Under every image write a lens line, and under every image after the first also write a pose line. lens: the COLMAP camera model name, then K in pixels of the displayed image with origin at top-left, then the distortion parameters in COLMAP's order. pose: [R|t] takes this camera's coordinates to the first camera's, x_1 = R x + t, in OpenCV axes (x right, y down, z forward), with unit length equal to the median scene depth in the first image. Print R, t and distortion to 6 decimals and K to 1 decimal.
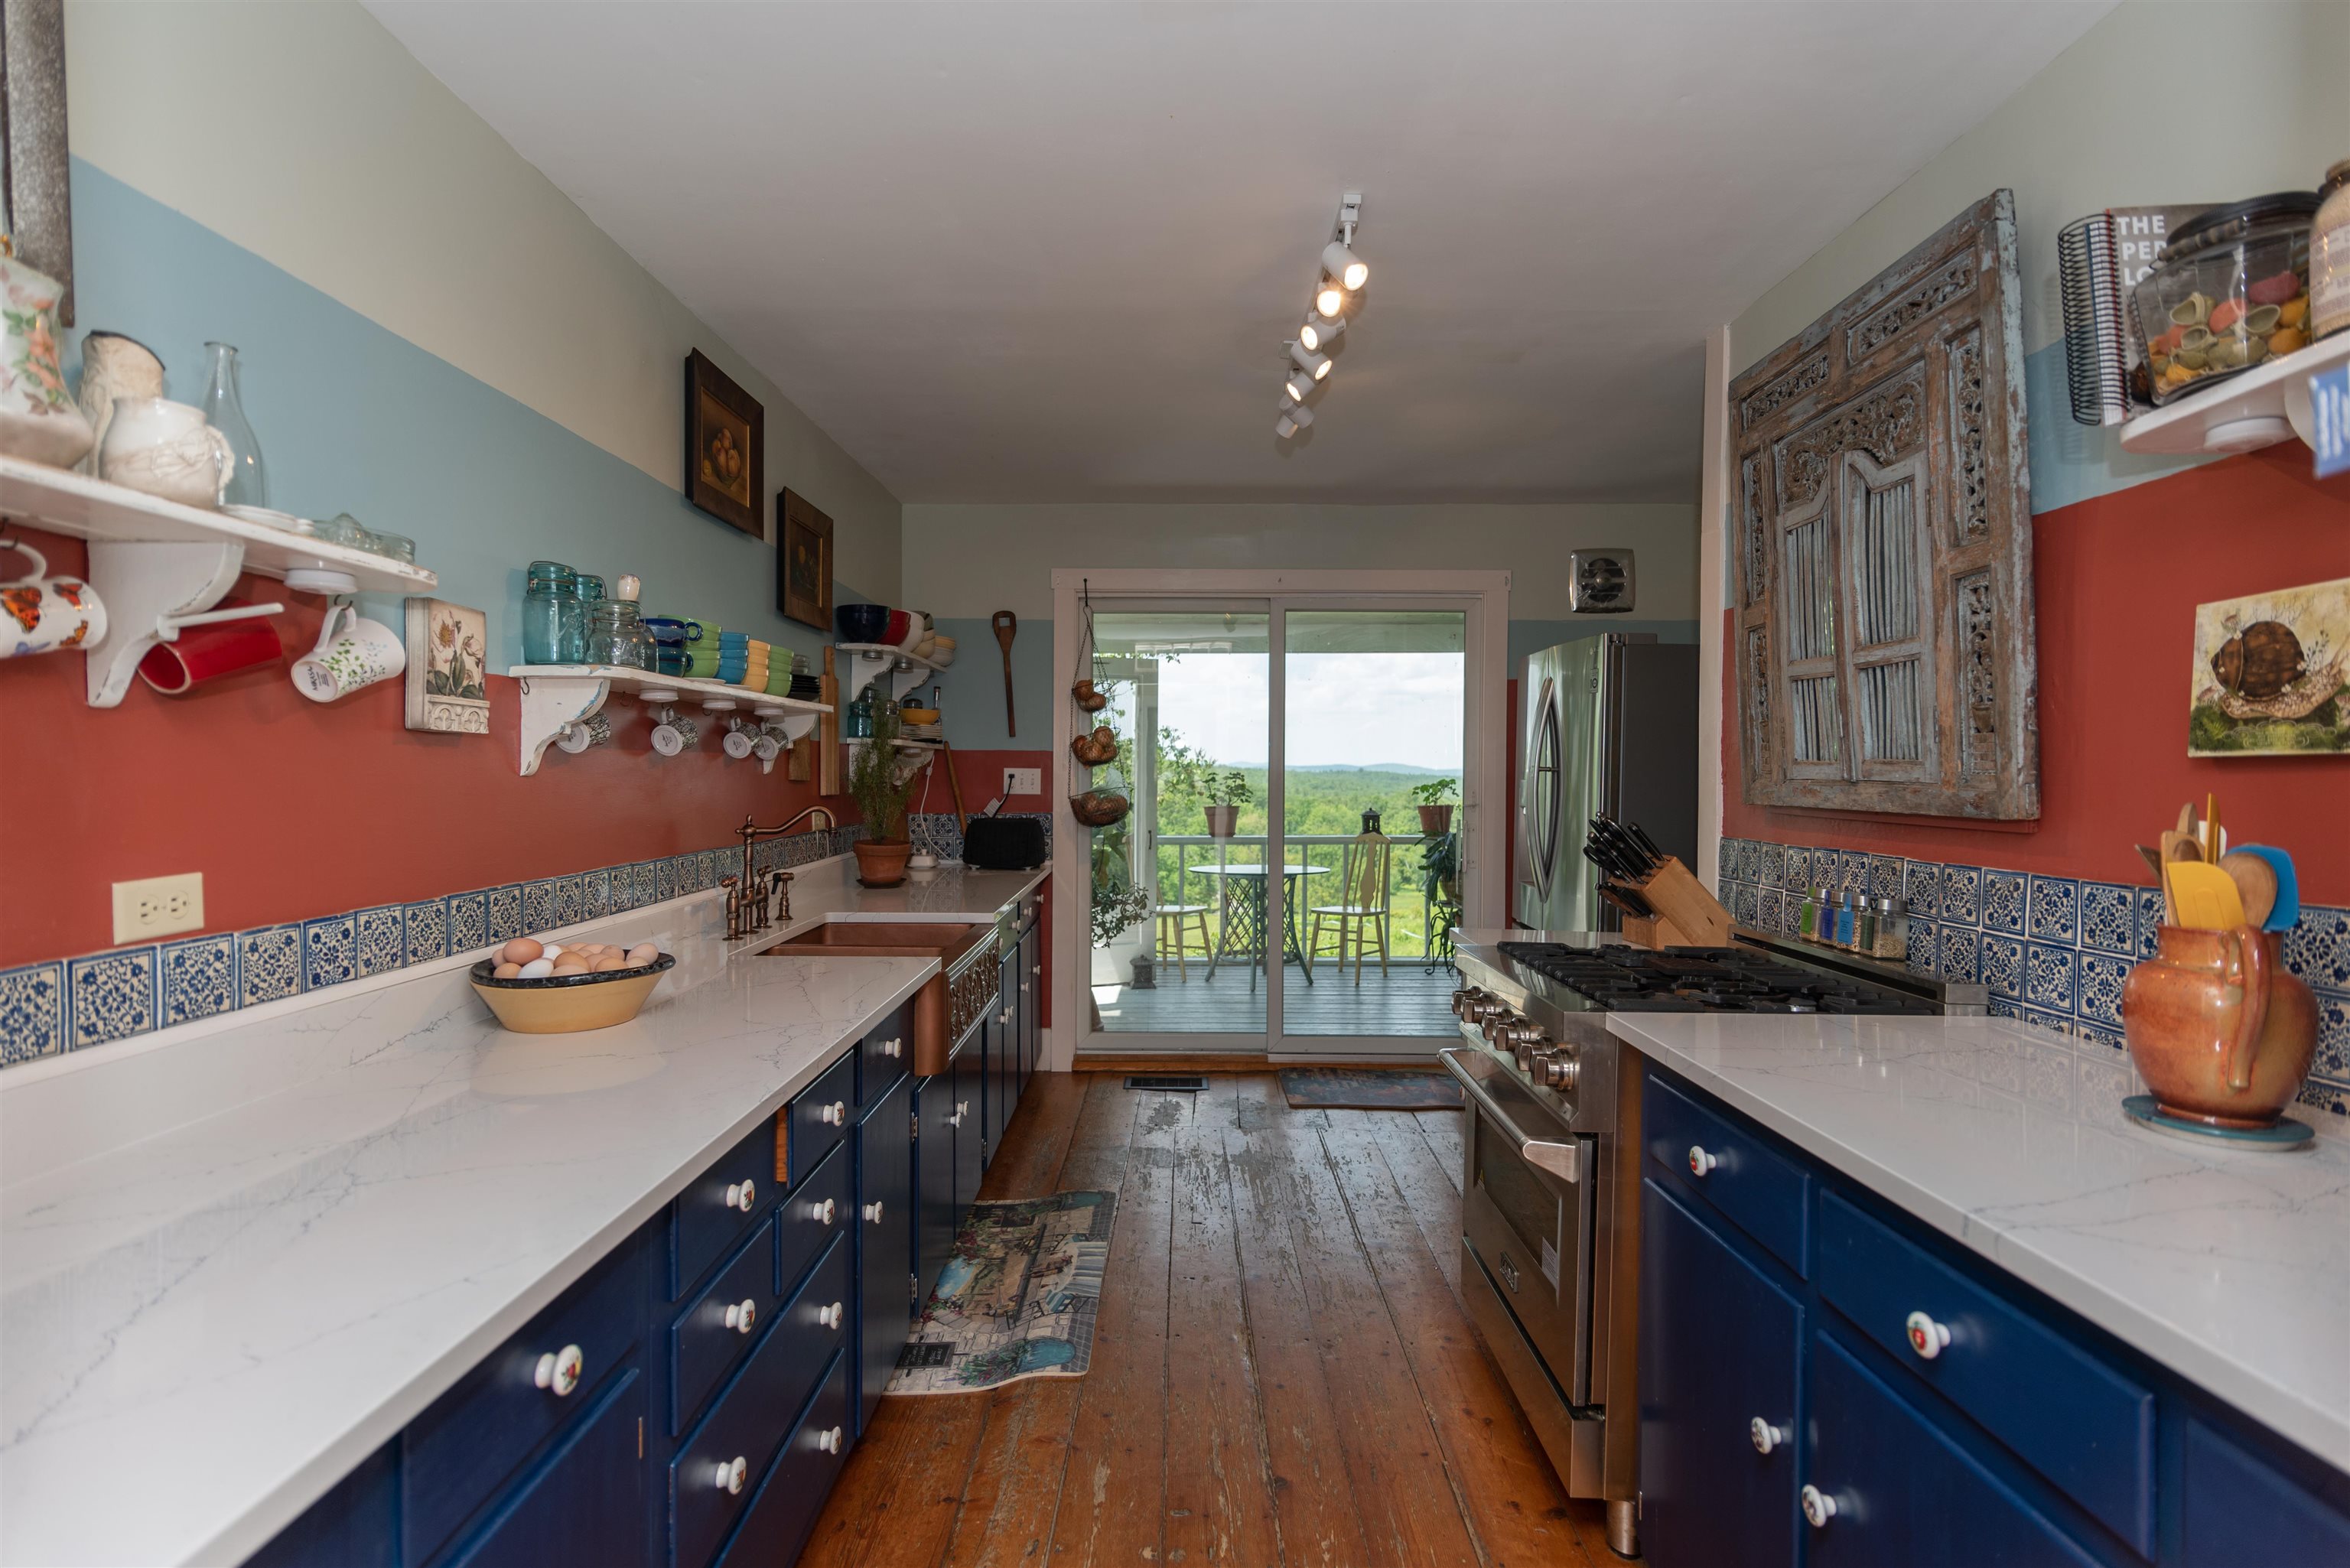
lens RADIAL K [[1133.7, 0, 1175.0], [0, 1133.7, 784.0], [0, 0, 1]] dist [0.000020, -0.000258]
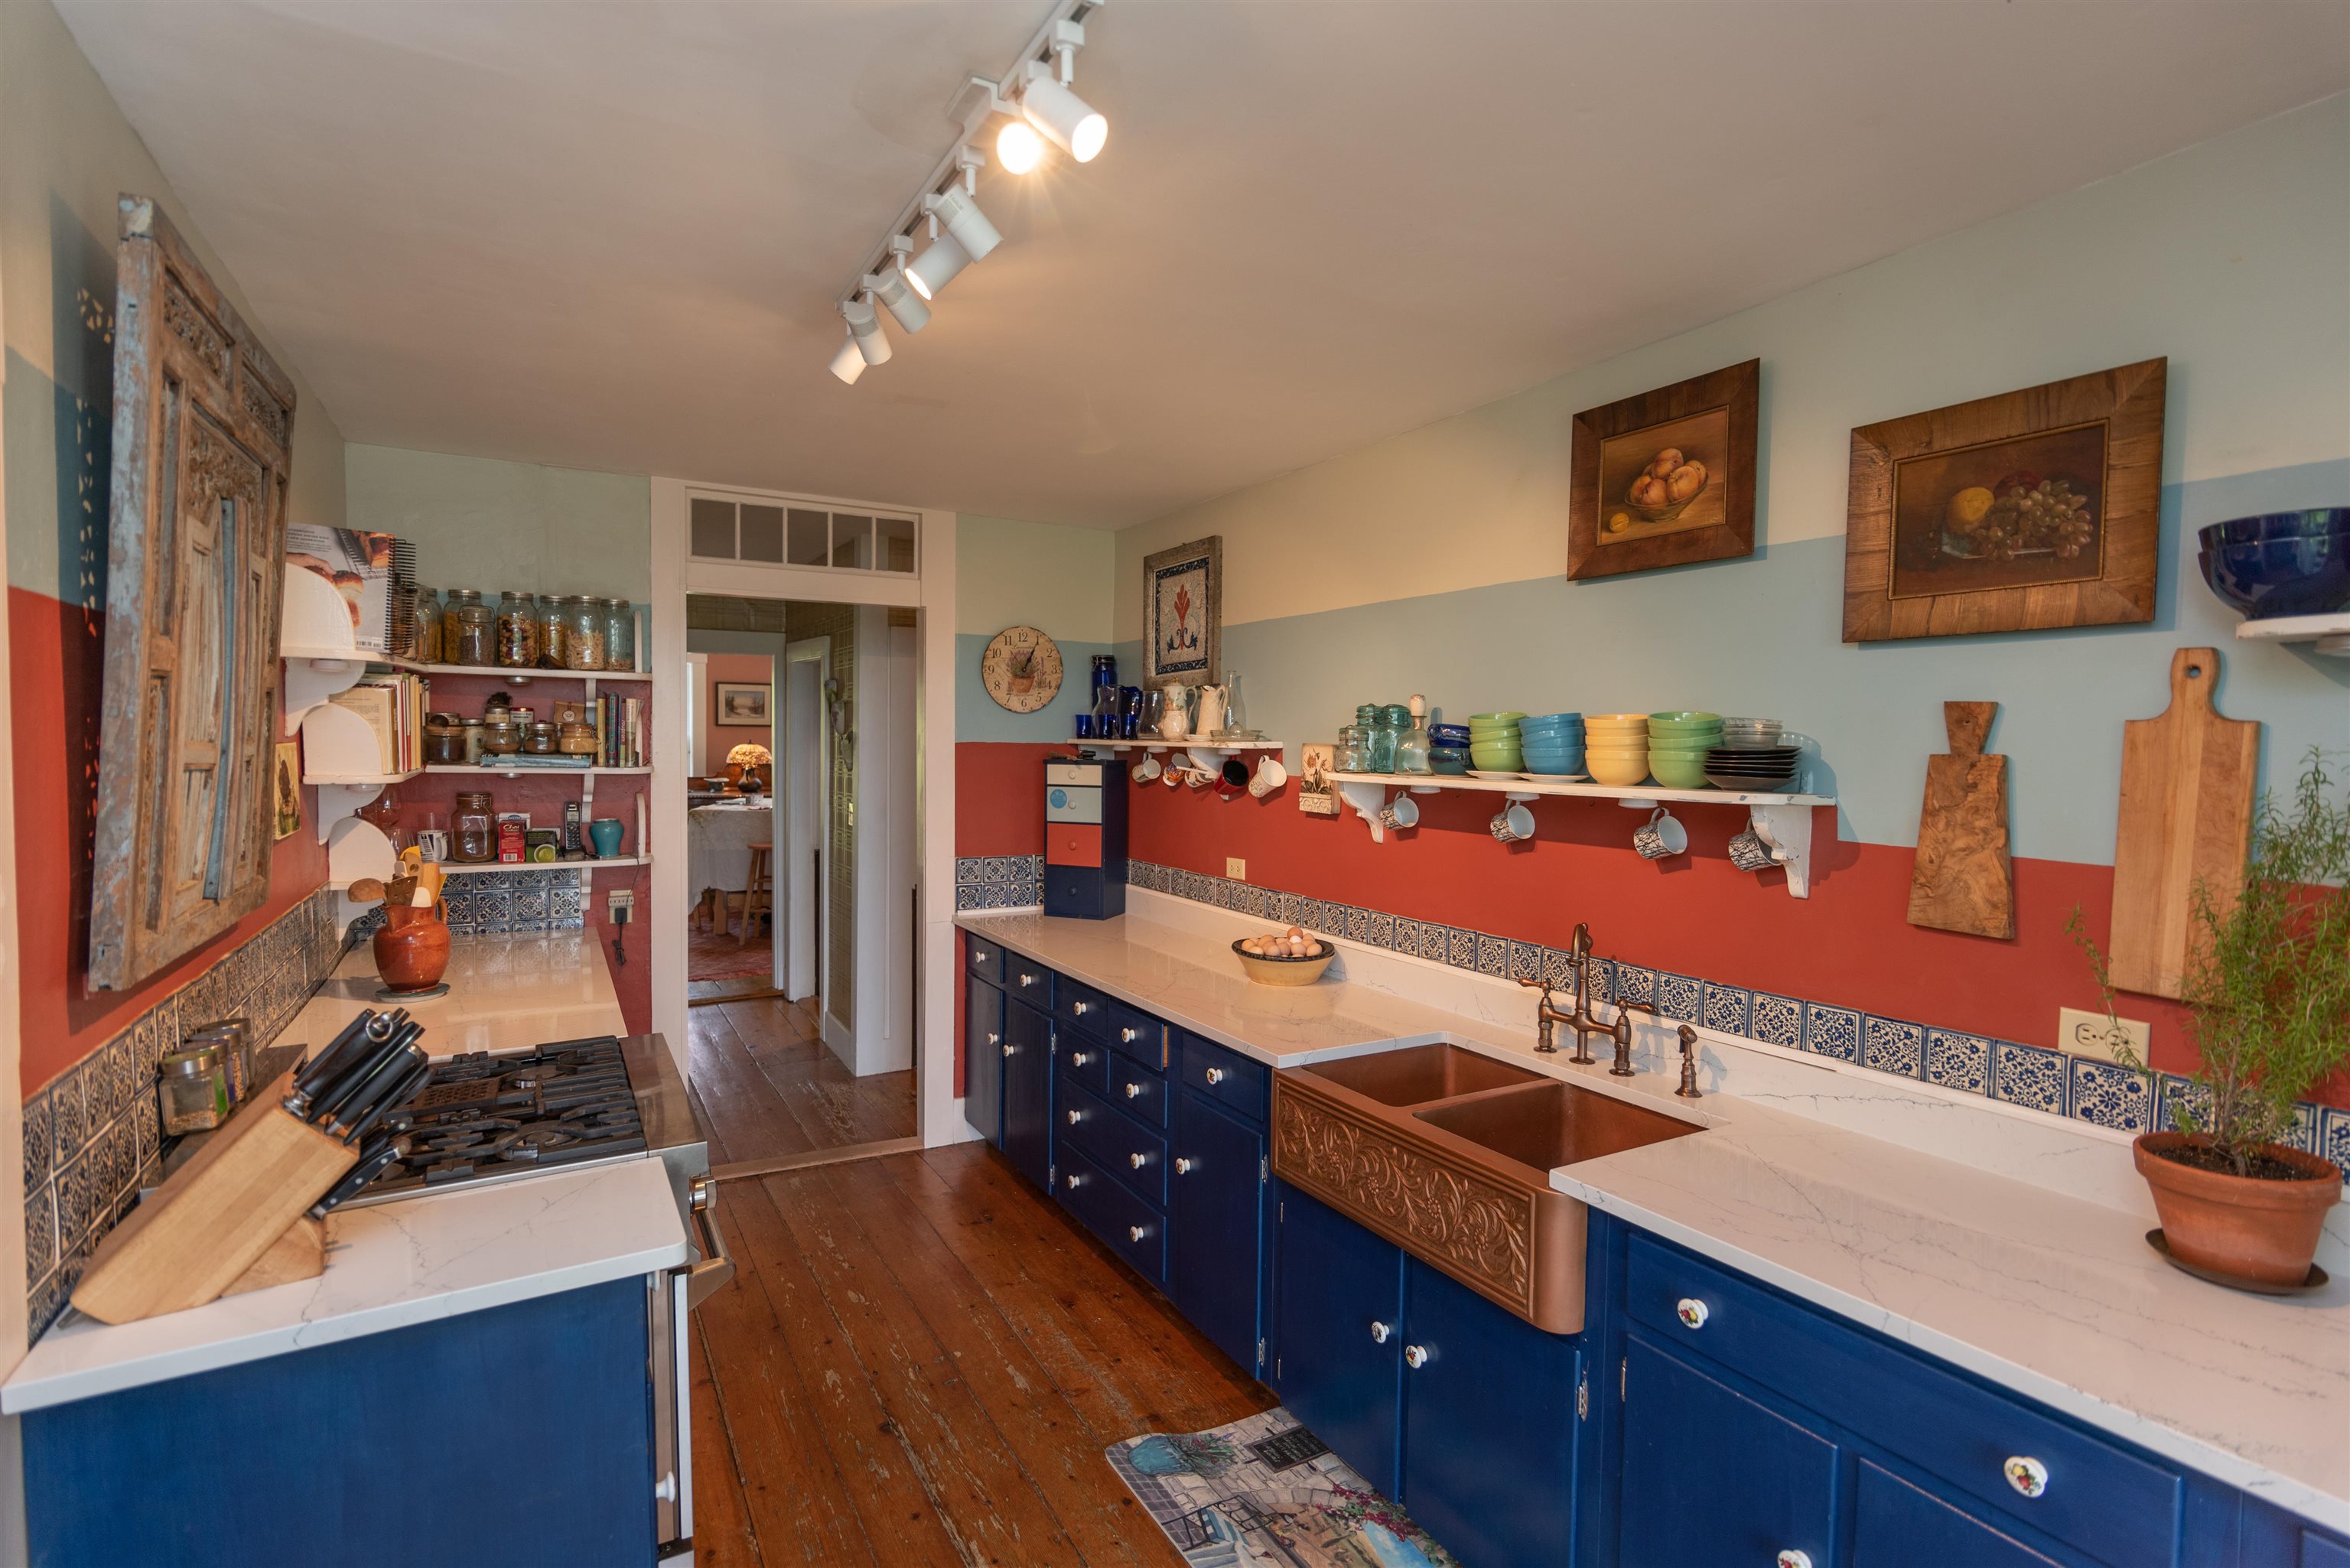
lens RADIAL K [[1133.7, 0, 1175.0], [0, 1133.7, 784.0], [0, 0, 1]] dist [0.000020, -0.000258]
pose [[-0.866403, 0.000066, -0.499346, 0.505557], [-0.025082, 0.998732, 0.043650, -0.170474], [0.498716, 0.050342, -0.865302, 2.532427]]
